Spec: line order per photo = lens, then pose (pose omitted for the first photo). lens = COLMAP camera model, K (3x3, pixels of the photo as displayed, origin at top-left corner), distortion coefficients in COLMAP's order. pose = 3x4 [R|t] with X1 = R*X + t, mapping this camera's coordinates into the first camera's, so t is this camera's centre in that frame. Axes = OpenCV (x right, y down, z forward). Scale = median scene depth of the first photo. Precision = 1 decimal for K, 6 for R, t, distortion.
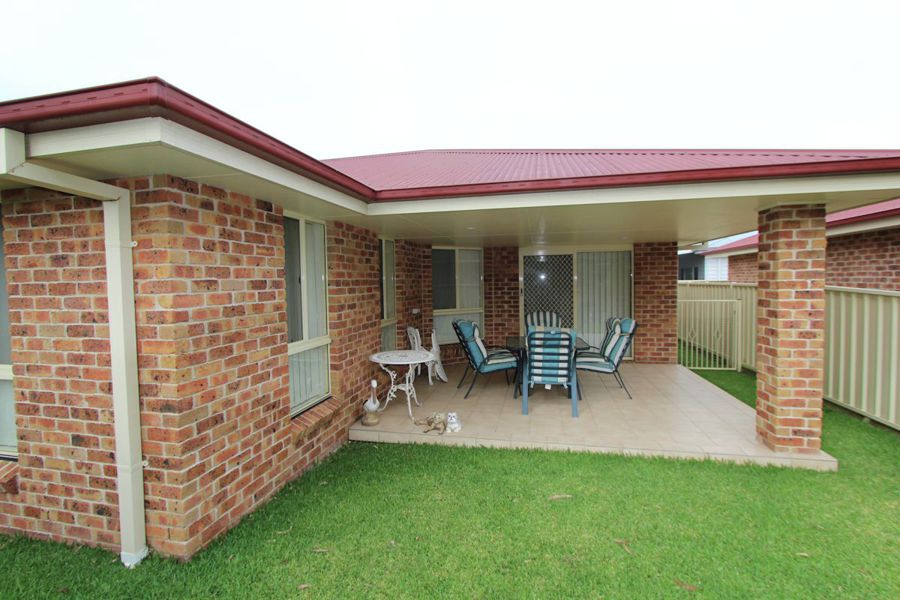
lens RADIAL K [[412.1, 0, 449.2], [0, 412.1, 297.1], [0, 0, 1]] dist [-0.017817, 0.000523]
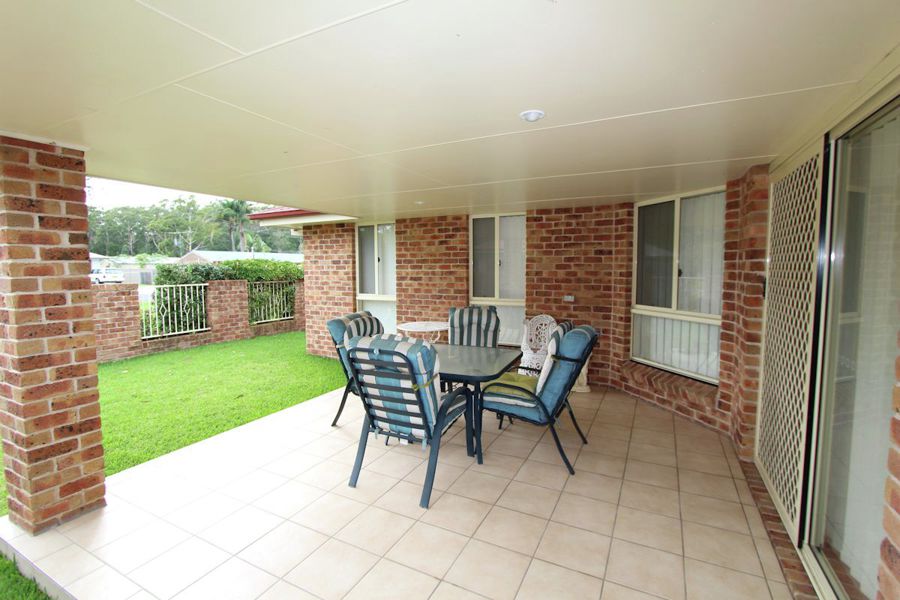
lens RADIAL K [[412.1, 0, 453.0], [0, 412.1, 295.6], [0, 0, 1]] dist [-0.017817, 0.000523]
pose [[-0.243883, 0.087615, -0.965839, 1.342679], [-0.029086, 0.994802, 0.097587, -0.074556], [0.969368, 0.051892, -0.240067, 1.859472]]
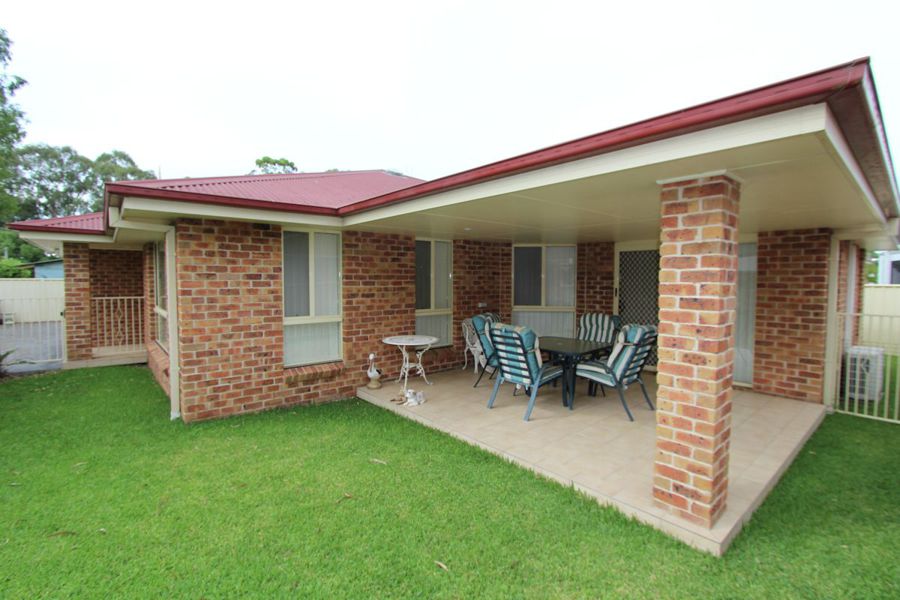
lens RADIAL K [[412.1, 0, 449.3], [0, 412.1, 297.4], [0, 0, 1]] dist [-0.017817, 0.000523]
pose [[0.799307, 0.047309, -0.599058, 0.955857], [-0.040921, 0.998867, 0.024283, -0.016714], [0.599528, 0.005104, 0.800337, 0.150694]]
